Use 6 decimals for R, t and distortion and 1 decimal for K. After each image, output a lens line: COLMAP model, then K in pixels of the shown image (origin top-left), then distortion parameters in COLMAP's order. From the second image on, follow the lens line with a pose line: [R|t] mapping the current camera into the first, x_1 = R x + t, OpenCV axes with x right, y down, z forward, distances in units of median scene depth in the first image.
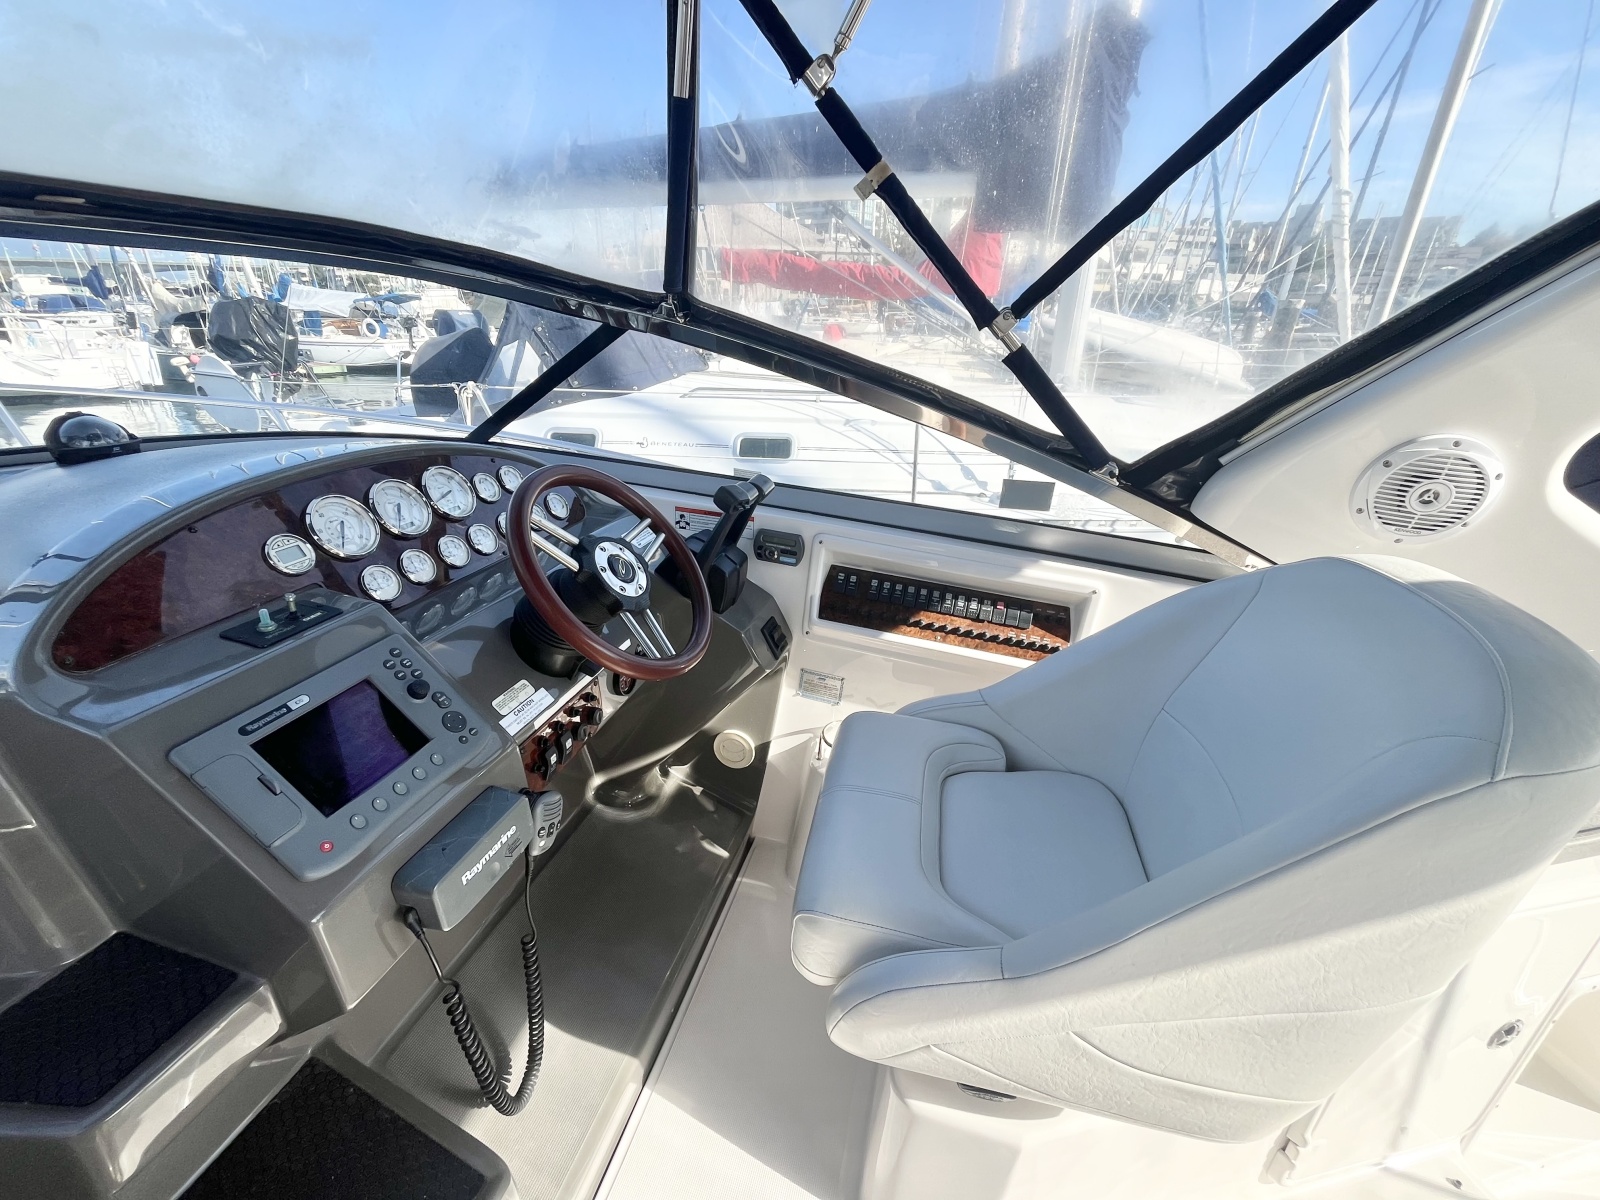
lens RADIAL K [[644.0, 0, 800.0], [0, 644.0, 600.0], [0, 0, 1]] dist [0.012904, 0.000207]
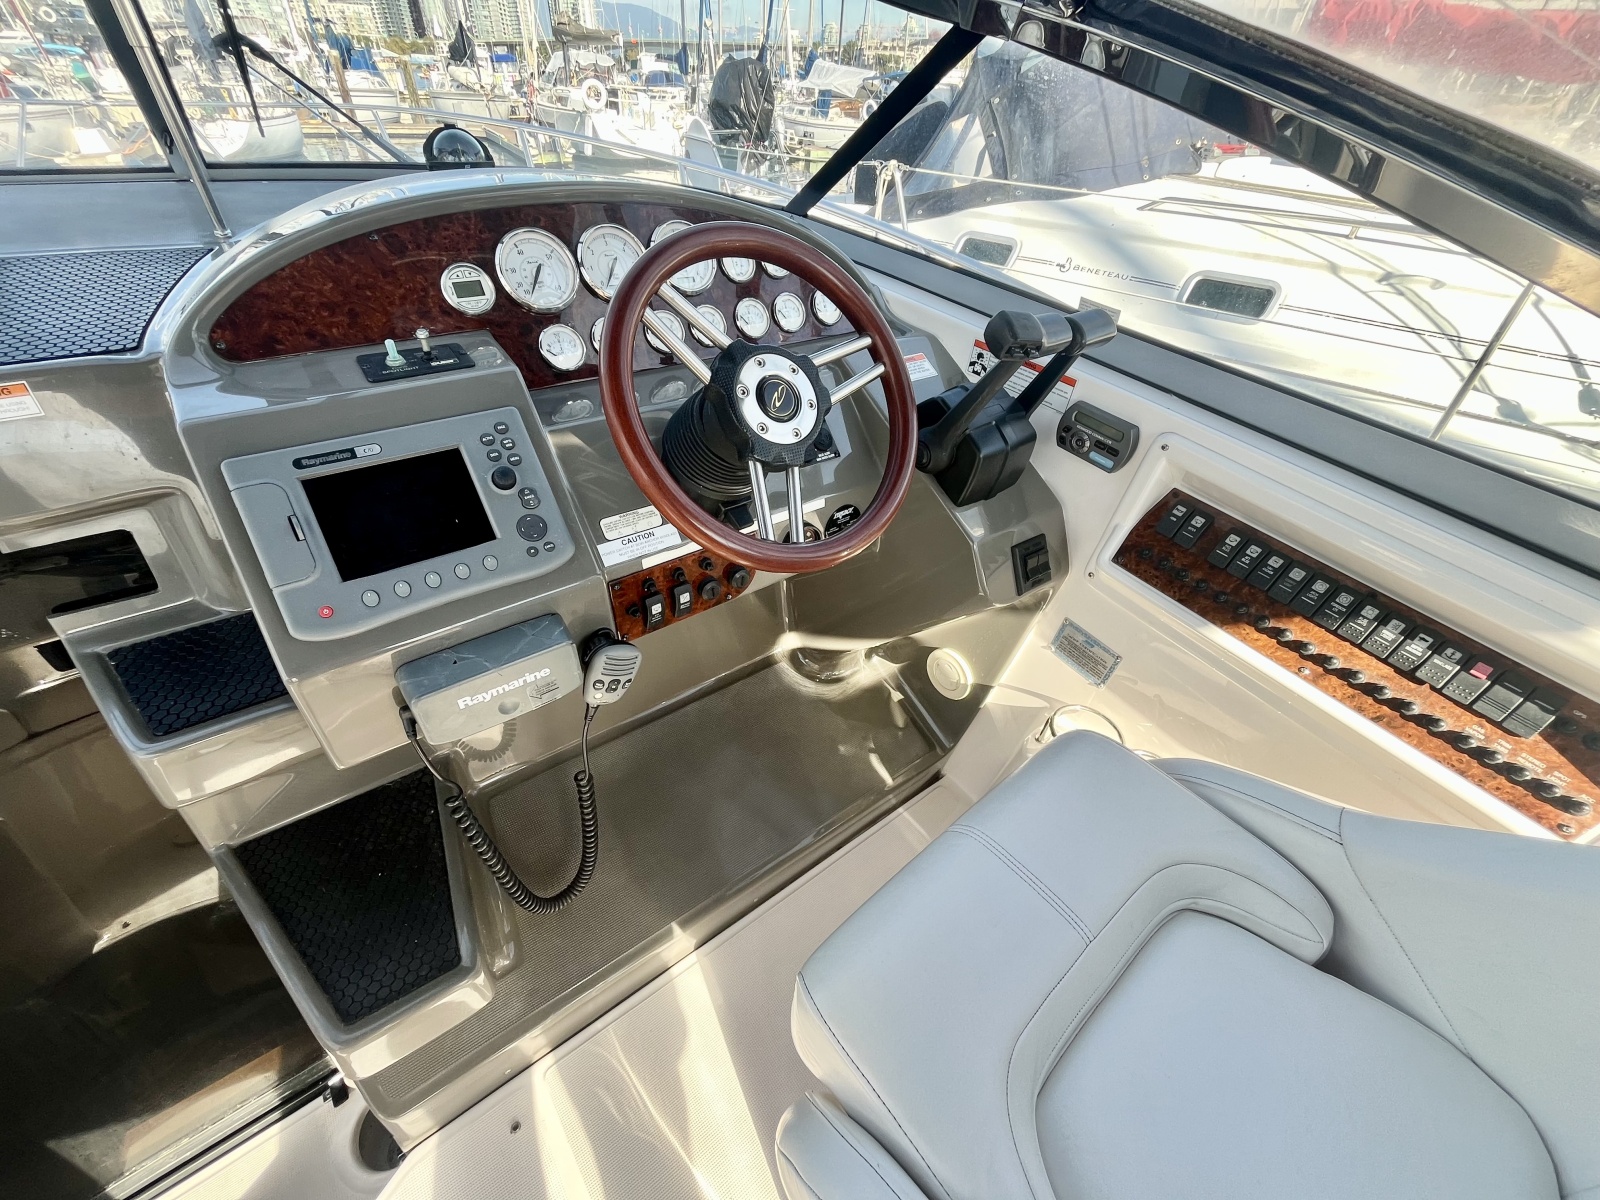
lens RADIAL K [[645.6, 0, 800.0], [0, 645.6, 600.0], [0, 0, 1]] dist [0.001669, 0.000242]
pose [[0.786559, 0.395490, -0.474249, 0.108593], [-0.276203, 0.912211, 0.302627, -0.047362], [0.552302, -0.107045, 0.826743, 0.289852]]
